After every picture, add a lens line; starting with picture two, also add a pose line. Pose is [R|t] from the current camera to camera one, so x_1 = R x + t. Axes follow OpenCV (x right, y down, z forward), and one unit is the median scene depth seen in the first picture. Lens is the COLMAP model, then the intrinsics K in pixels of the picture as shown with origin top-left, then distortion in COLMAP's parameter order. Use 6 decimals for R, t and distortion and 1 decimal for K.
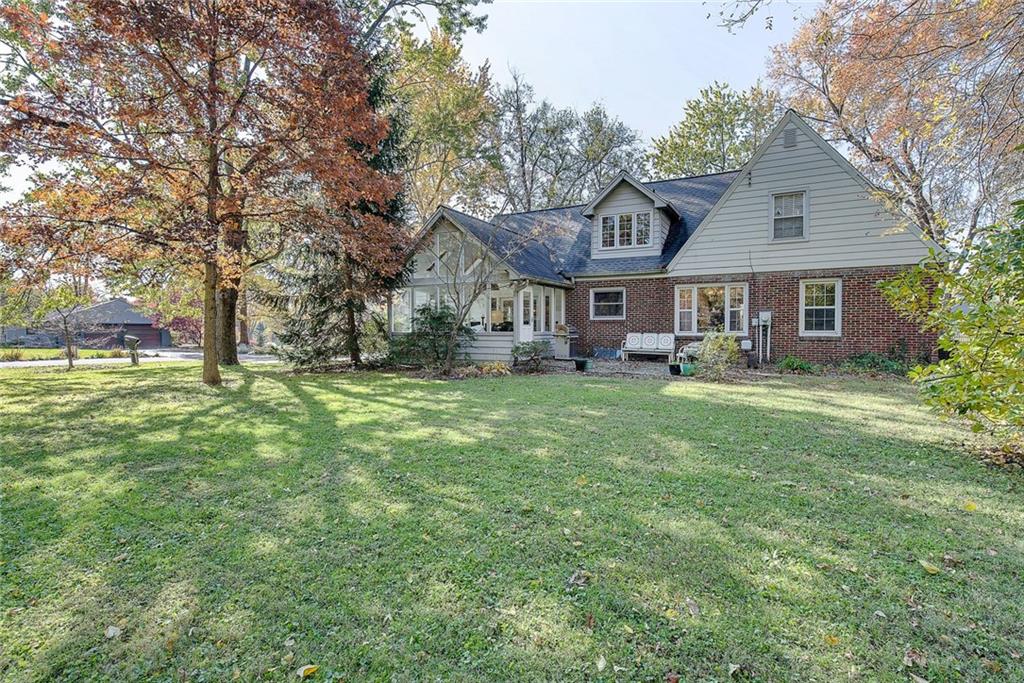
lens RADIAL K [[492.2, 0, 514.5], [0, 492.2, 325.6], [0, 0, 1]] dist [-0.001161, -0.000446]
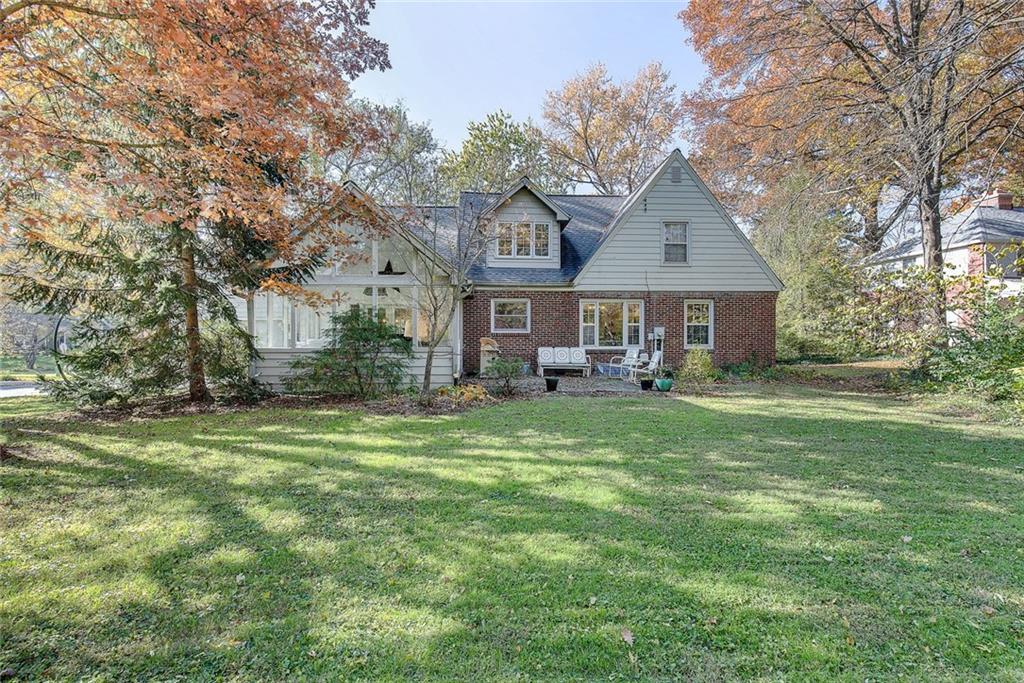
lens RADIAL K [[492.2, 0, 514.5], [0, 492.2, 325.6], [0, 0, 1]] dist [-0.001161, -0.000446]
pose [[0.852933, 0.016759, 0.521752, -0.314952], [-0.004843, 0.999696, -0.024192, -0.003370], [-0.521998, 0.018108, 0.852754, 0.214542]]
